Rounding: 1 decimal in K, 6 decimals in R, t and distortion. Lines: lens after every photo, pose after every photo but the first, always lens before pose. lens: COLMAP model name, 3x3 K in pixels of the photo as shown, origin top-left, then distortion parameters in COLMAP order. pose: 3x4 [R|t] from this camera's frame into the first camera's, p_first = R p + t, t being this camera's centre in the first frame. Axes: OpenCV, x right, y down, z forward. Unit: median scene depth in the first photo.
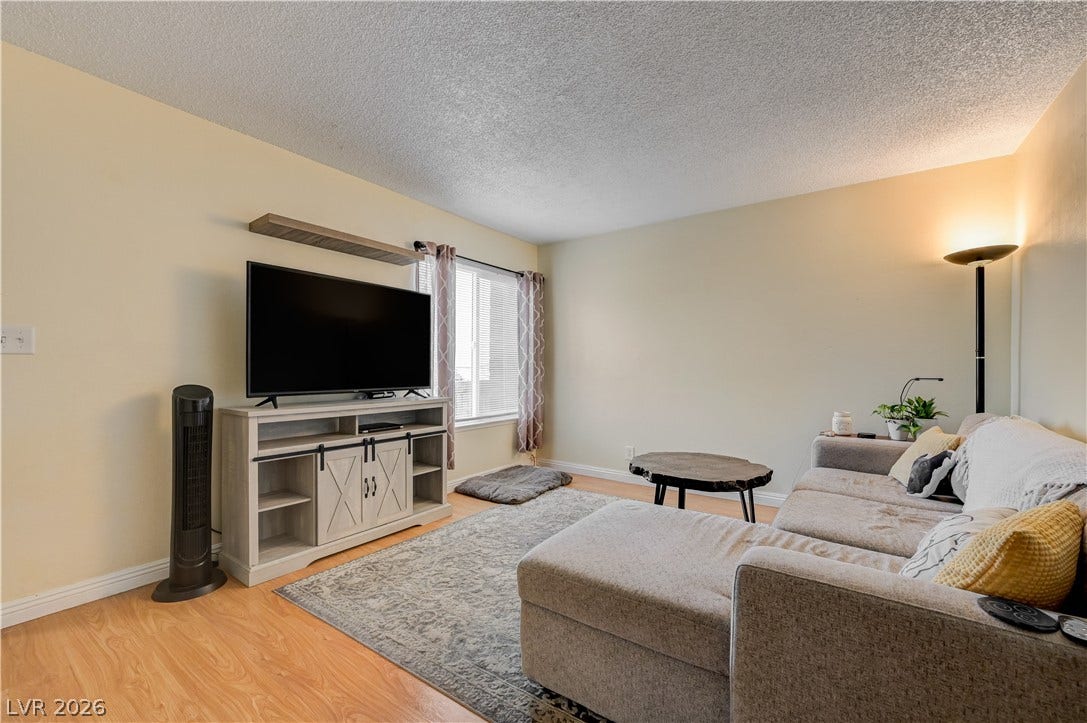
lens RADIAL K [[432.6, 0, 553.3], [0, 432.6, 365.2], [0, 0, 1]] dist [0.001110, -0.000435]
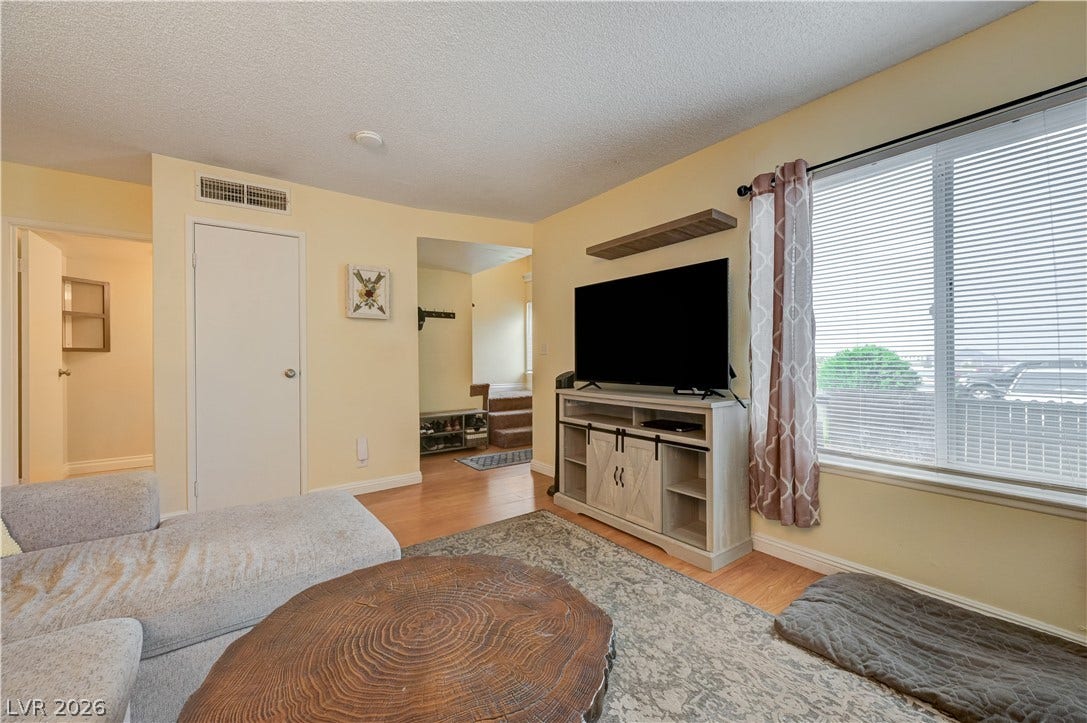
lens RADIAL K [[432.6, 0, 554.5], [0, 432.6, 362.7], [0, 0, 1]] dist [0.001110, -0.000435]
pose [[-0.301525, -0.005624, -0.953442, 0.599310], [-0.002674, 0.999984, -0.005052, 0.017925], [0.953455, 0.001026, -0.301535, 1.160864]]
